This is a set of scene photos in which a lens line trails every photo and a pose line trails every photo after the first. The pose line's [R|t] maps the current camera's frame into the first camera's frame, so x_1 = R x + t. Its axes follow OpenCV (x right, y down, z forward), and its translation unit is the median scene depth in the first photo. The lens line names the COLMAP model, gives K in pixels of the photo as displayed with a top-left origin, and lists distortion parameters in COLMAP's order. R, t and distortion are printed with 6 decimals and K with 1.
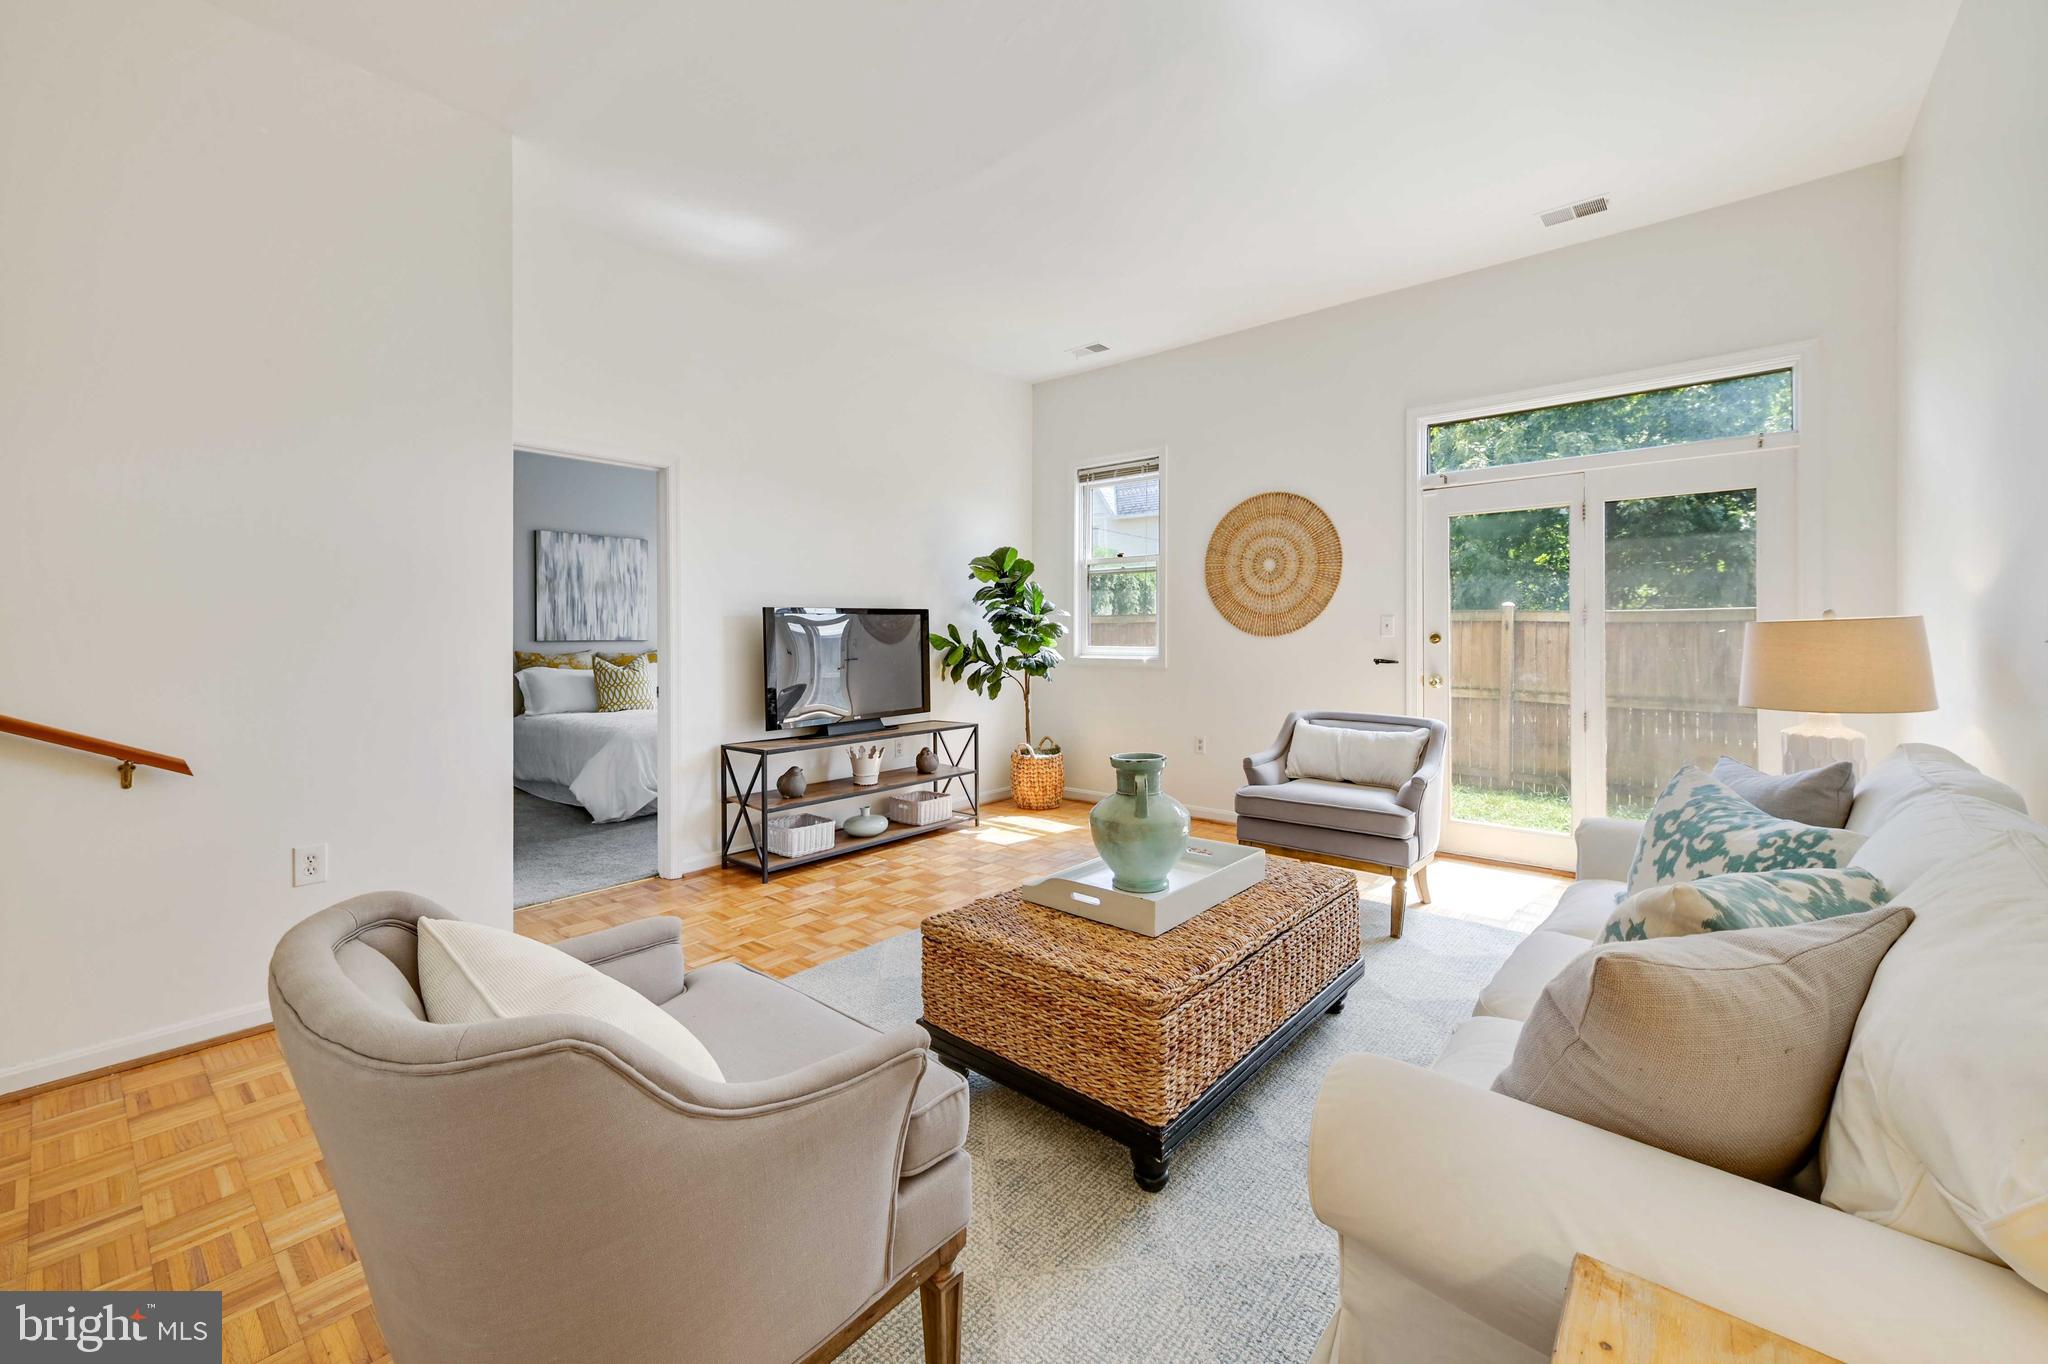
lens RADIAL K [[811.0, 0, 1034.8], [0, 811.0, 627.3], [0, 0, 1]] dist [0.002793, 0.000215]
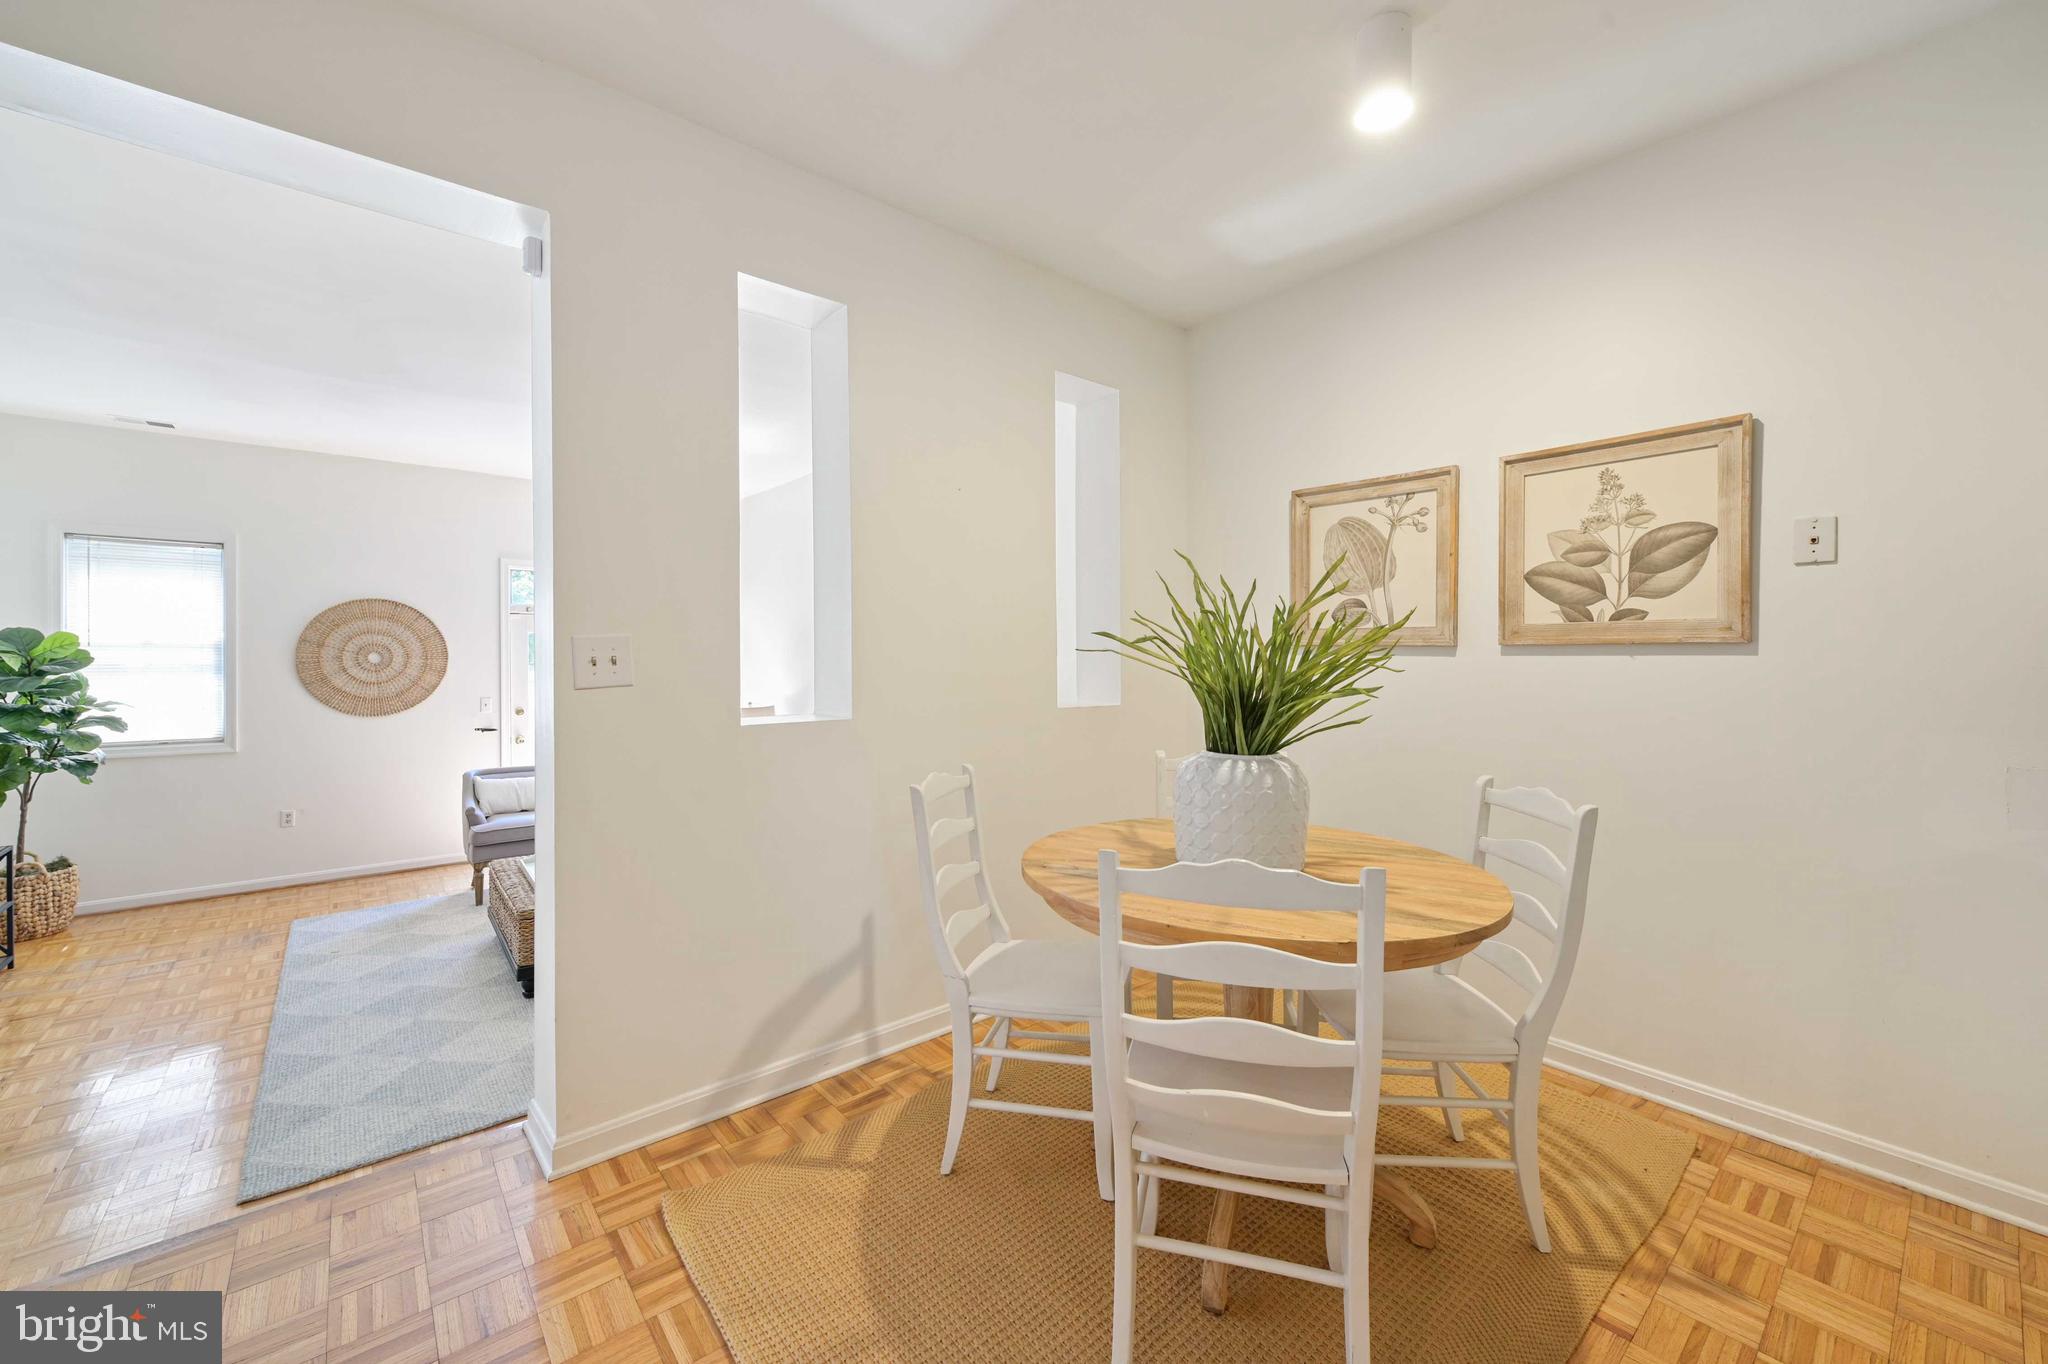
lens RADIAL K [[807.9, 0, 1026.3], [0, 807.9, 656.3], [0, 0, 1]] dist [0.005971, -0.000250]
pose [[0.161447, -0.000293, 0.986881, -0.758570], [-0.014095, 0.999897, 0.002603, -0.096592], [-0.986781, -0.014331, 0.161426, -0.163417]]
